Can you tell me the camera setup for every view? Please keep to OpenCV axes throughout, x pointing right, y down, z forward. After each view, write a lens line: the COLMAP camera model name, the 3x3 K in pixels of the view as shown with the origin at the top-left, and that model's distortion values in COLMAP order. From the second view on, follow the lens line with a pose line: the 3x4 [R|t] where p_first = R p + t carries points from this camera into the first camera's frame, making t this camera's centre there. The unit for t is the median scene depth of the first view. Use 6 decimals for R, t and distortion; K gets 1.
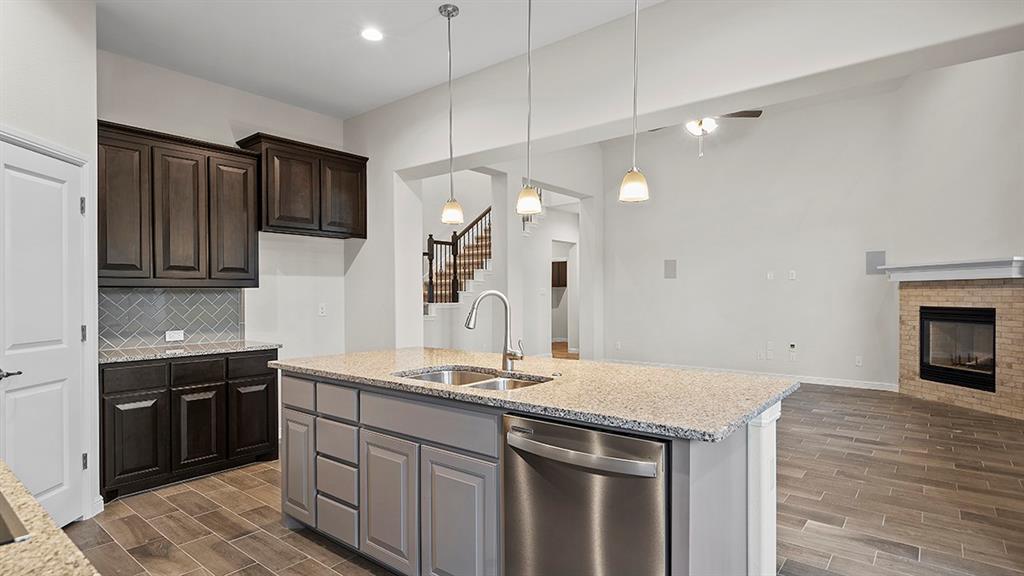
lens RADIAL K [[522.0, 0, 515.9], [0, 522.0, 295.3], [0, 0, 1]] dist [0.007993, -0.002318]
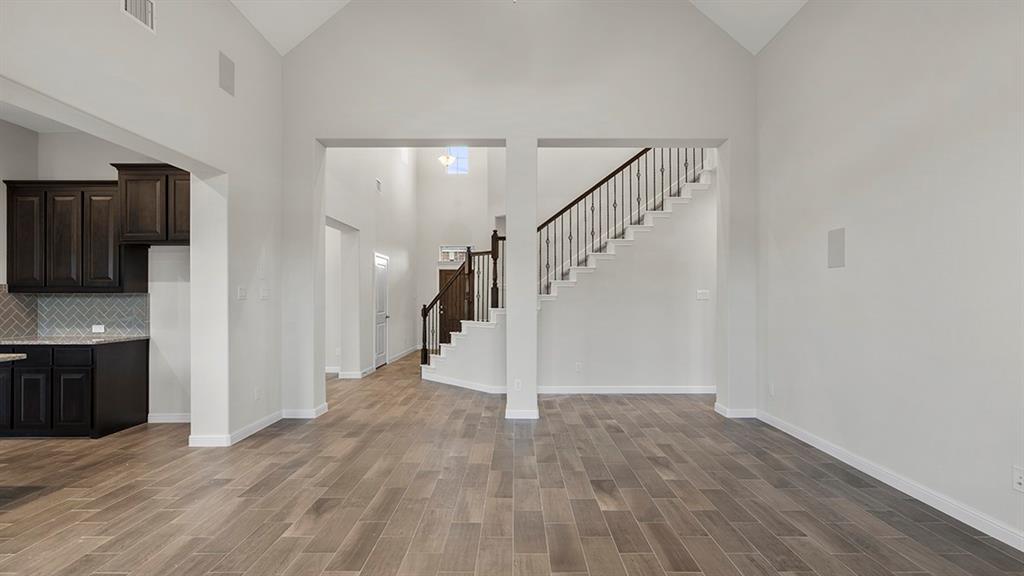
lens RADIAL K [[468.4, 0, 516.1], [0, 468.4, 297.4], [0, 0, 1]] dist [-0.009585, 0.004580]
pose [[0.635329, 0.003868, -0.772232, 0.850704], [-0.004269, 0.999990, 0.001497, -0.008235], [0.772229, 0.002345, 0.635339, 0.951073]]
